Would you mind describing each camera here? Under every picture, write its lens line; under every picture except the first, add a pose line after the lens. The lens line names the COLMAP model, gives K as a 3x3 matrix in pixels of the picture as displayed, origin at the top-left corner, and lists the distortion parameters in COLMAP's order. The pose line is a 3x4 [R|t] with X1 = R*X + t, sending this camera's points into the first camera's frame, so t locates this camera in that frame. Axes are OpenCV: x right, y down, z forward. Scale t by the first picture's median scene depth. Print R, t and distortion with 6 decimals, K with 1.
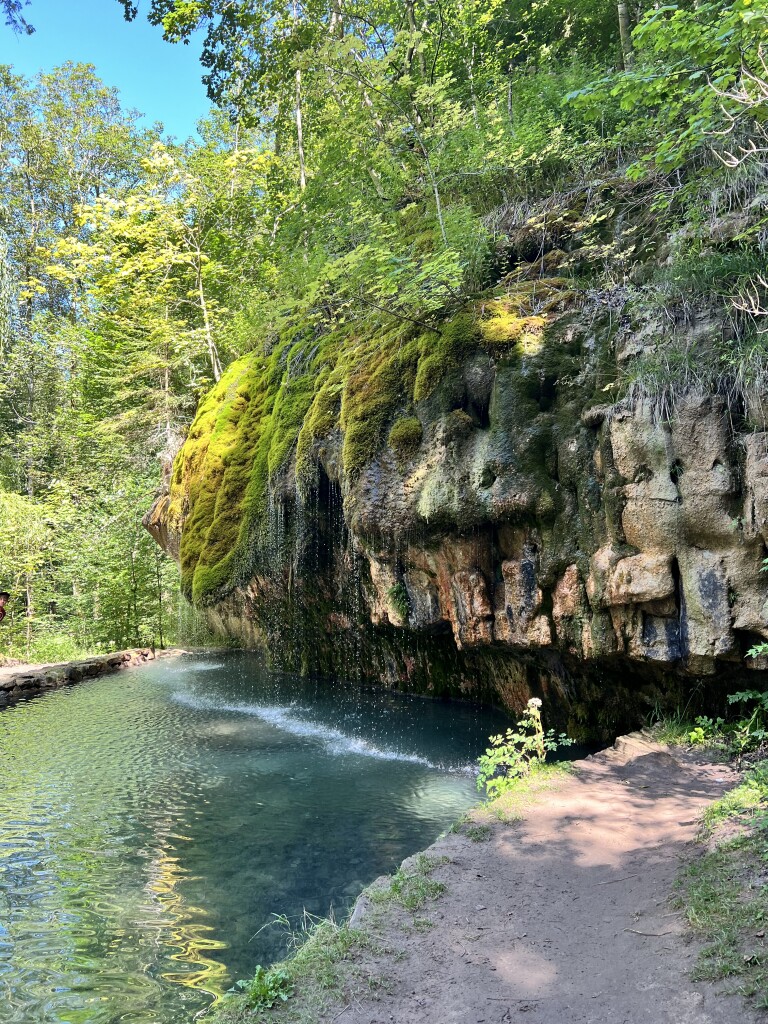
lens RADIAL K [[762.3, 0, 386.6], [0, 762.3, 509.4], [0, 0, 1]] dist [0.111586, -0.004404]
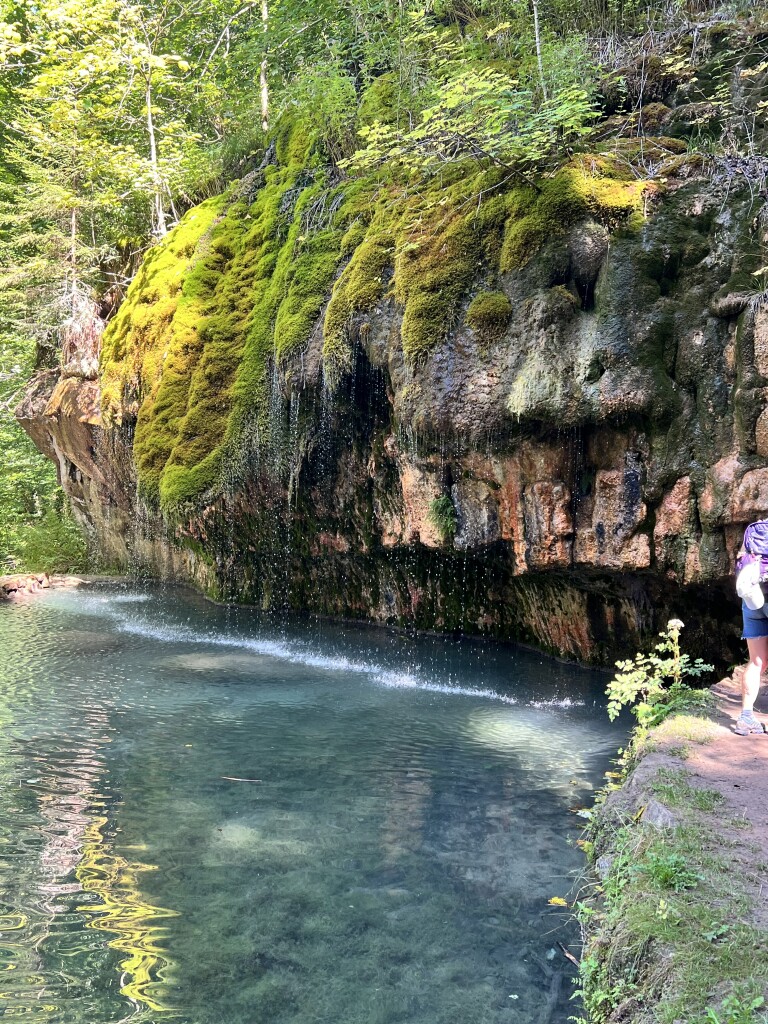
lens RADIAL K [[951.6, 0, 388.0], [0, 951.6, 516.2], [0, 0, 1]] dist [0.053435, 0.000000]
pose [[0.984625, 0.039262, 0.170214, -0.250620], [-0.054480, 0.994832, 0.085676, 0.038453], [-0.165971, -0.093632, 0.981676, -0.013072]]
